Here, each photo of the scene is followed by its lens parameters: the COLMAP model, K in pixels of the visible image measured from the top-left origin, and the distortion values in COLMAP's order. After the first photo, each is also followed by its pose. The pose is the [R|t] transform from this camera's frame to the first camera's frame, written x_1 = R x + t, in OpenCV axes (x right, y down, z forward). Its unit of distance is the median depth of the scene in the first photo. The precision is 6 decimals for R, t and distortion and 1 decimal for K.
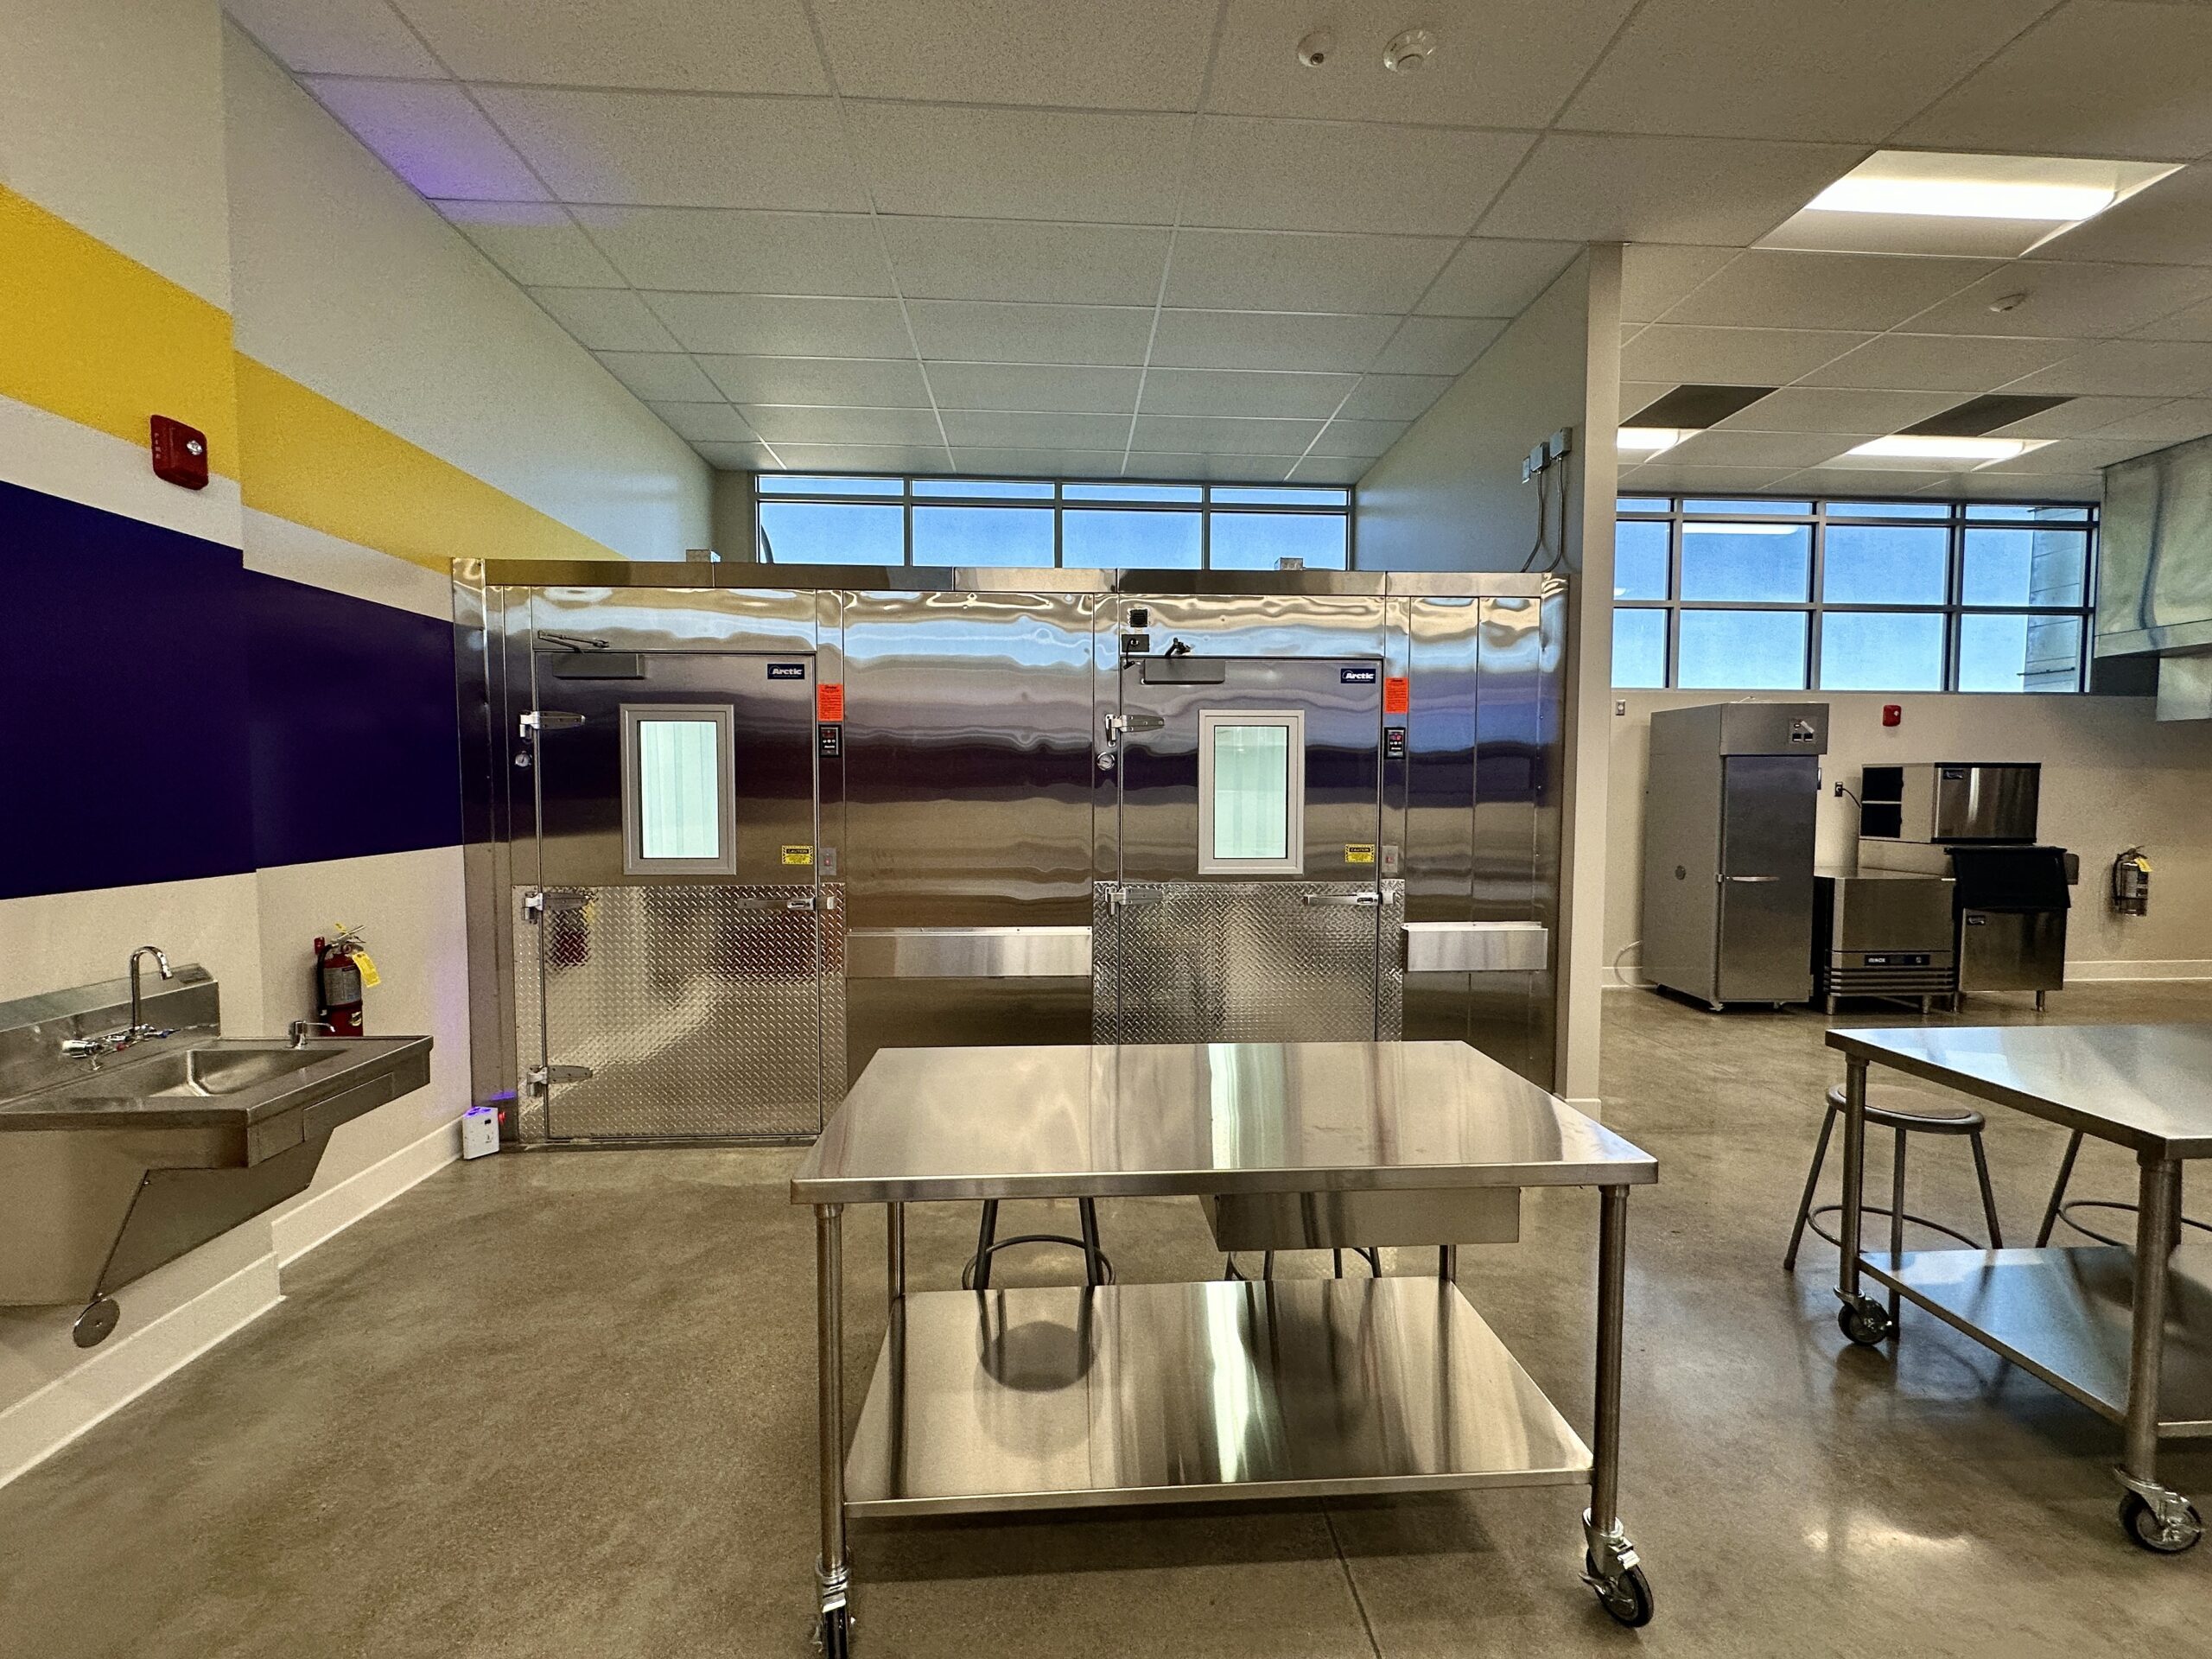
lens RADIAL K [[888.7, 0, 1106.0], [0, 888.7, 829.5], [0, 0, 1]] dist [-0.000803, -0.000002]
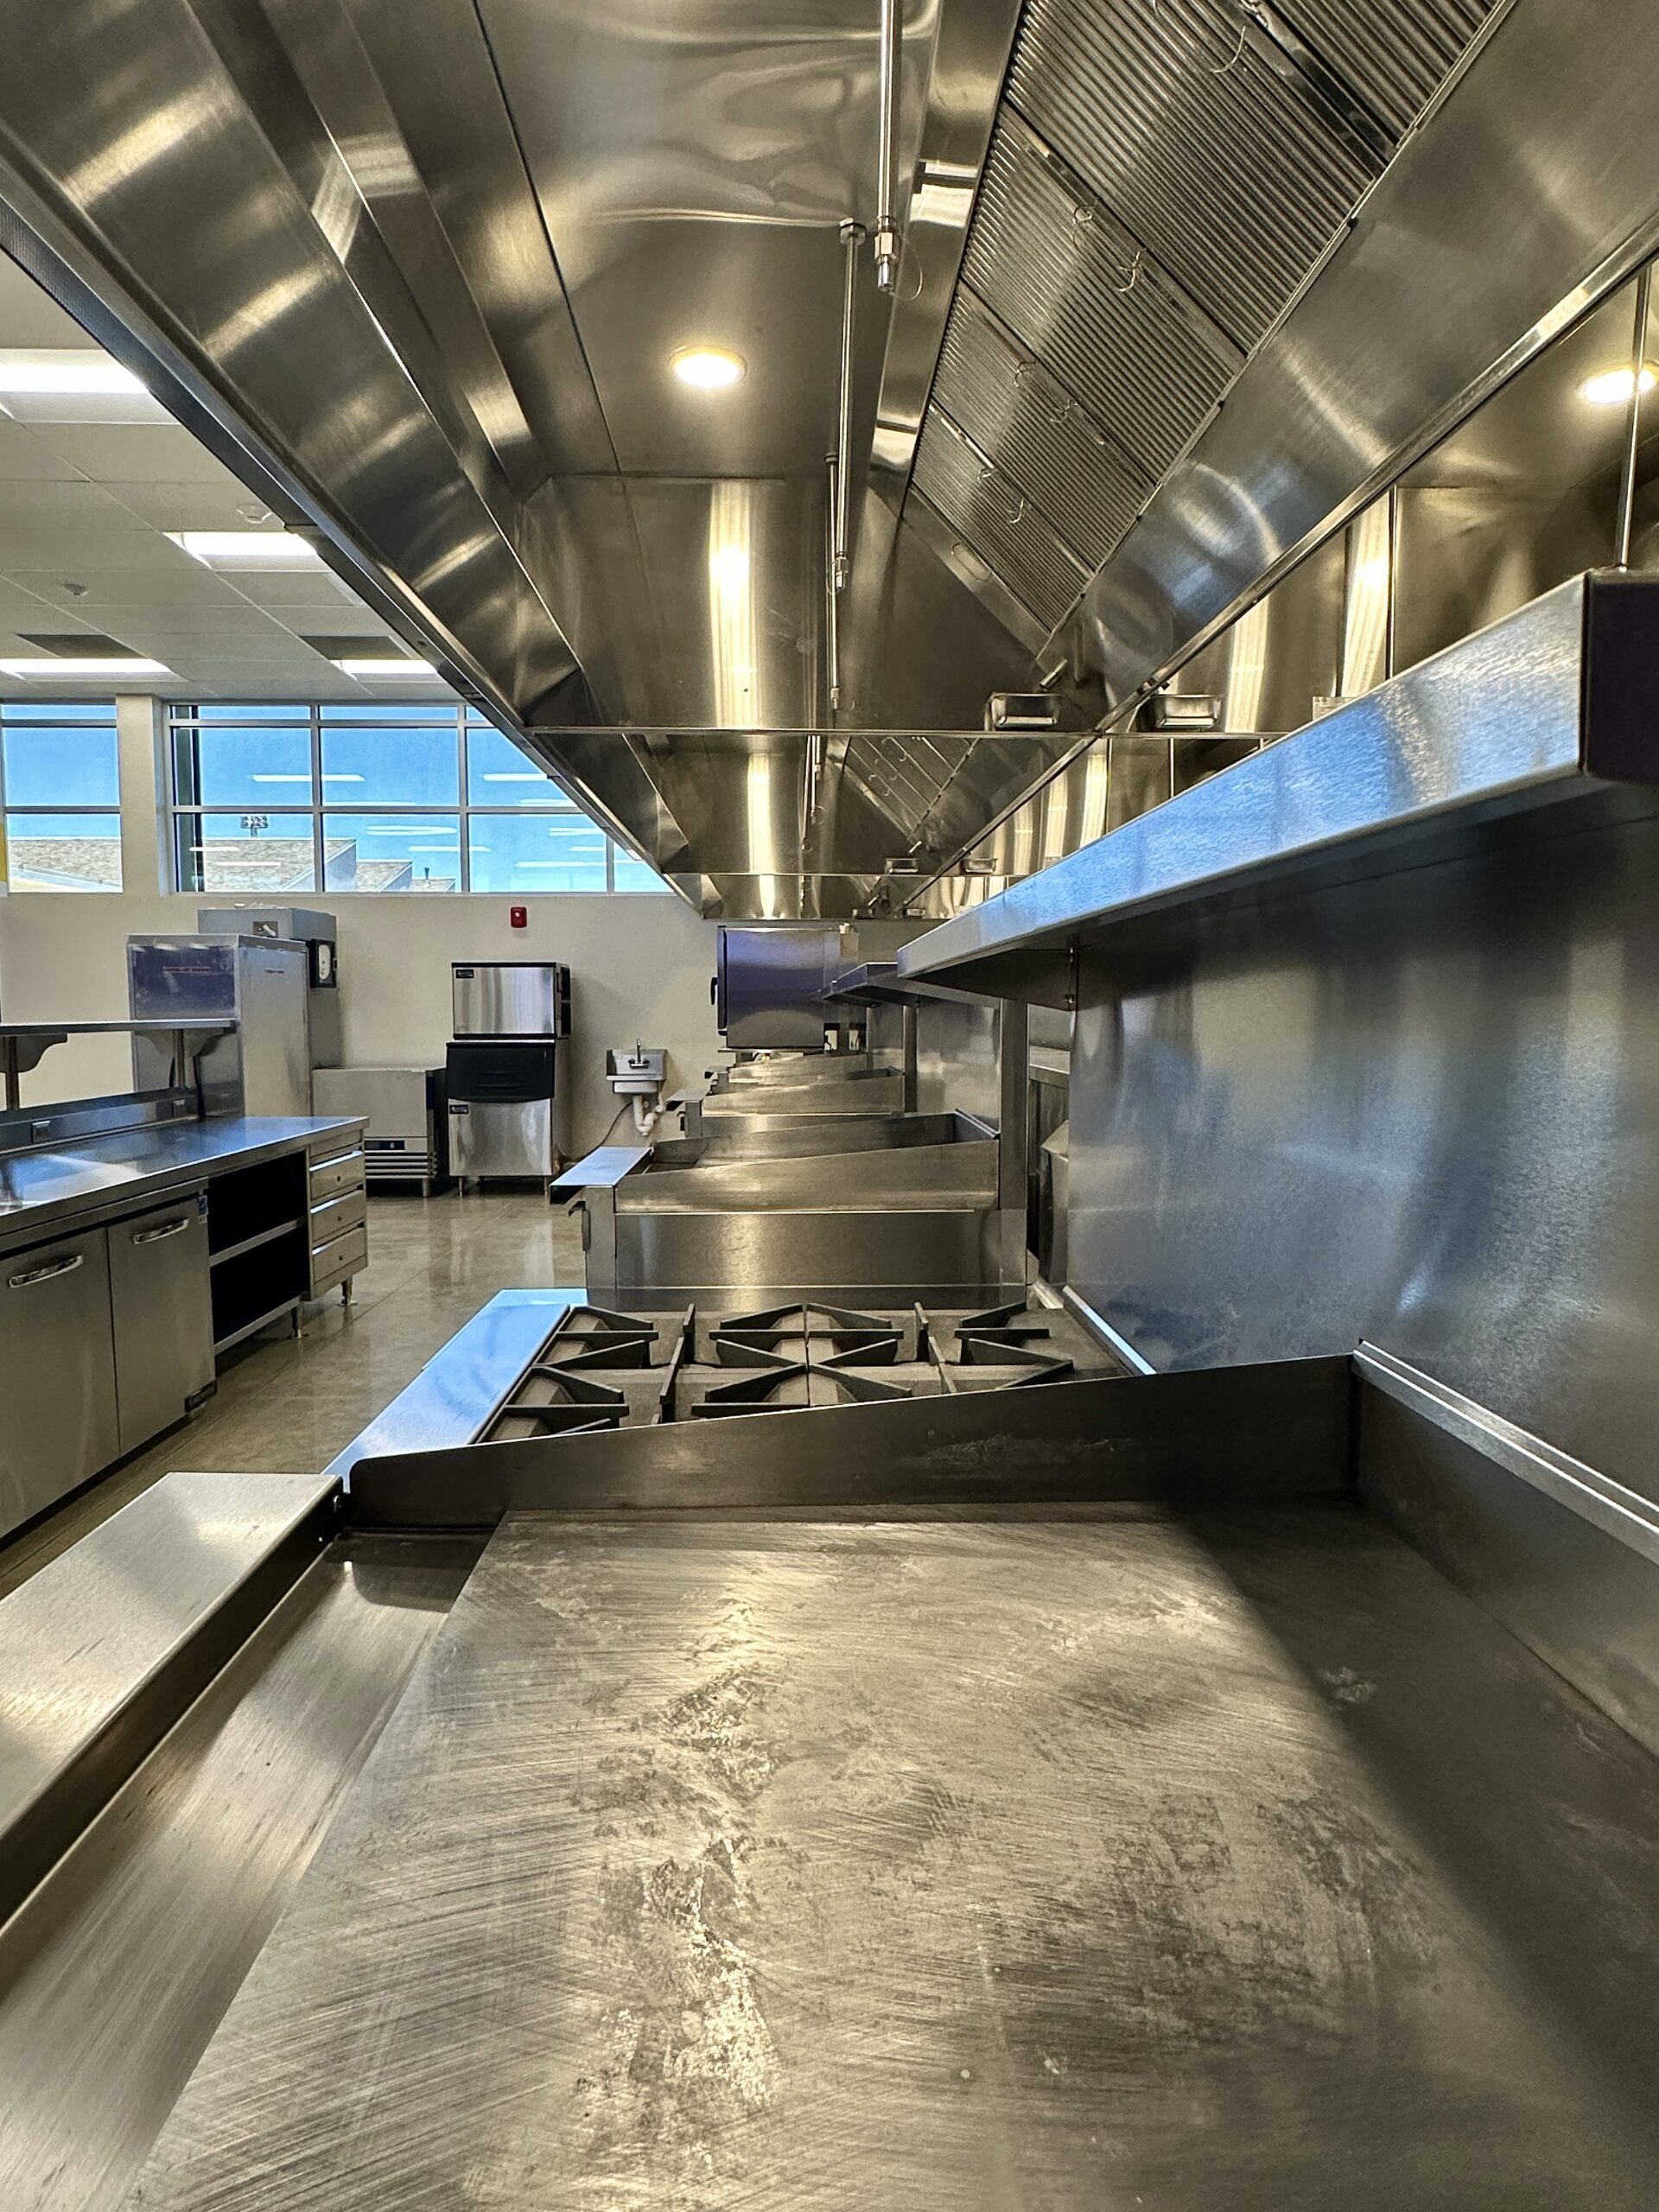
lens RADIAL K [[1285.4, 0, 834.6], [0, 1285.4, 1105.0], [0, 0, 1]] dist [-0.000065, -0.000674]
pose [[0.999918, -0.003179, -0.012392, 2.258662], [0.003601, 0.999409, 0.034194, 0.069824], [0.012276, -0.034235, 0.999338, -0.873360]]
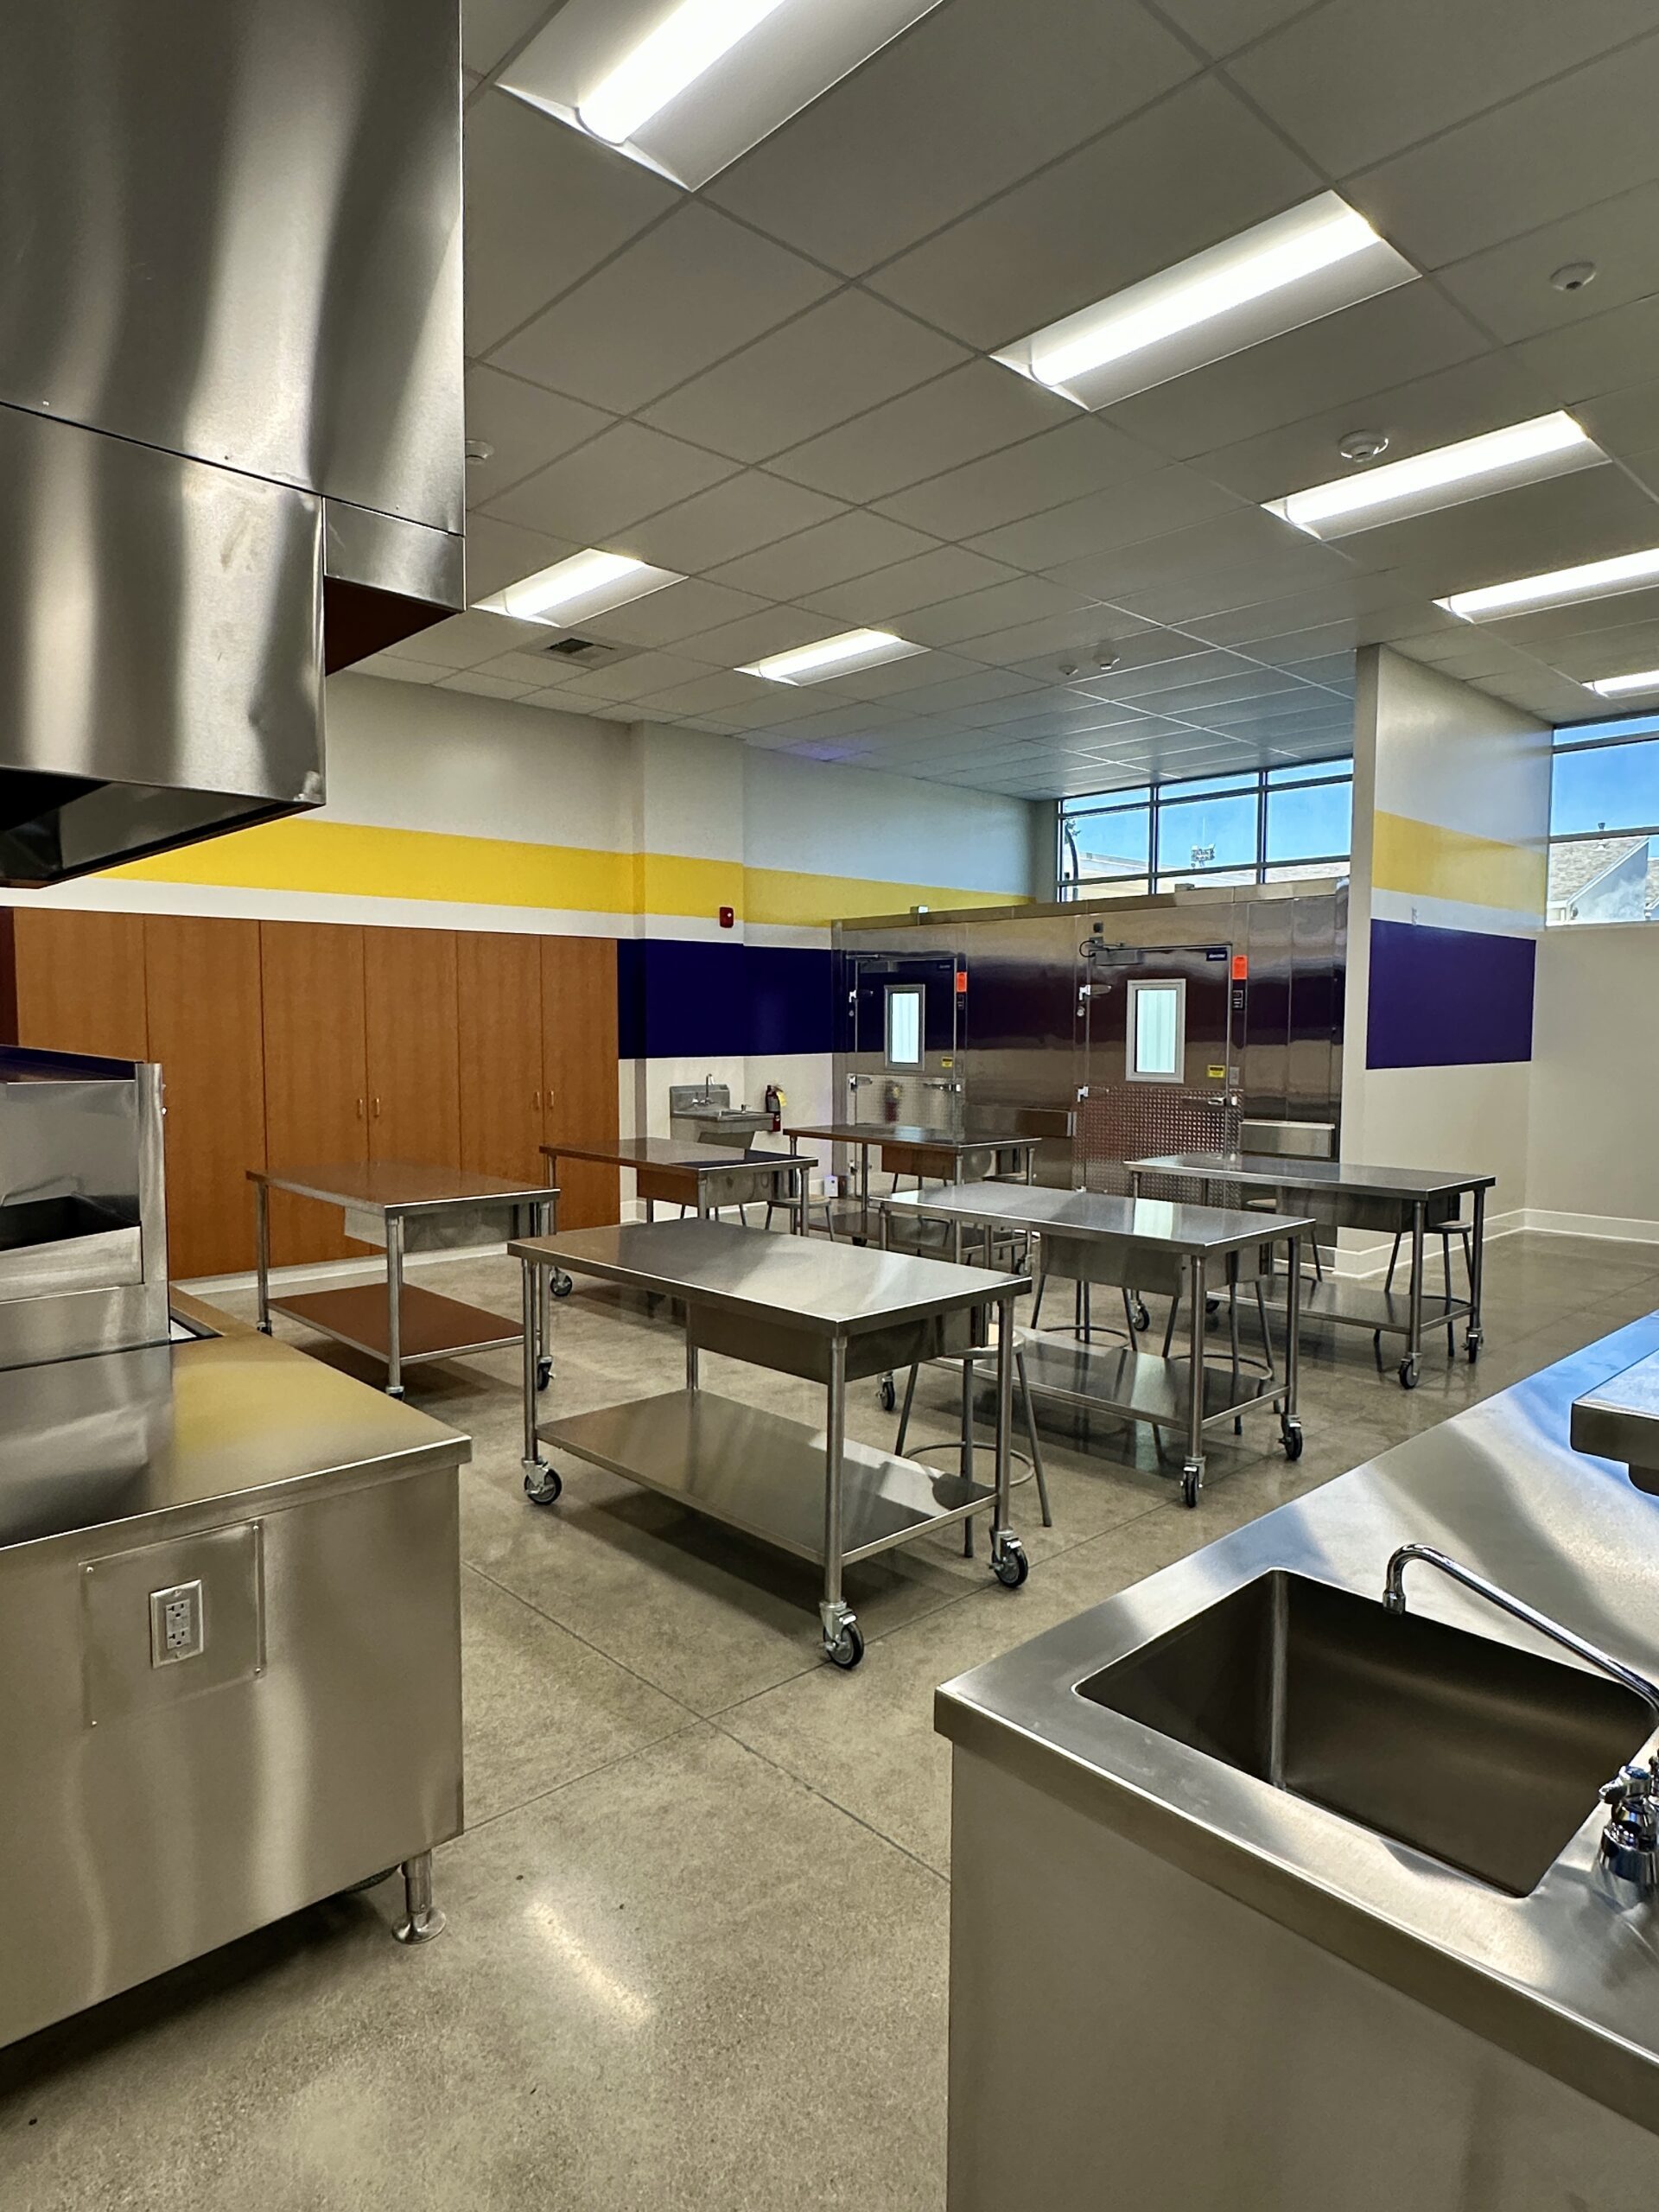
lens RADIAL K [[1285.4, 0, 834.6], [0, 1285.4, 1105.0], [0, 0, 1]] dist [-0.000065, -0.000674]
pose [[0.640640, 0.052283, -0.766060, 1.579221], [-0.038718, 0.998610, 0.035775, 0.030740], [0.766865, 0.006741, 0.641773, -0.935890]]
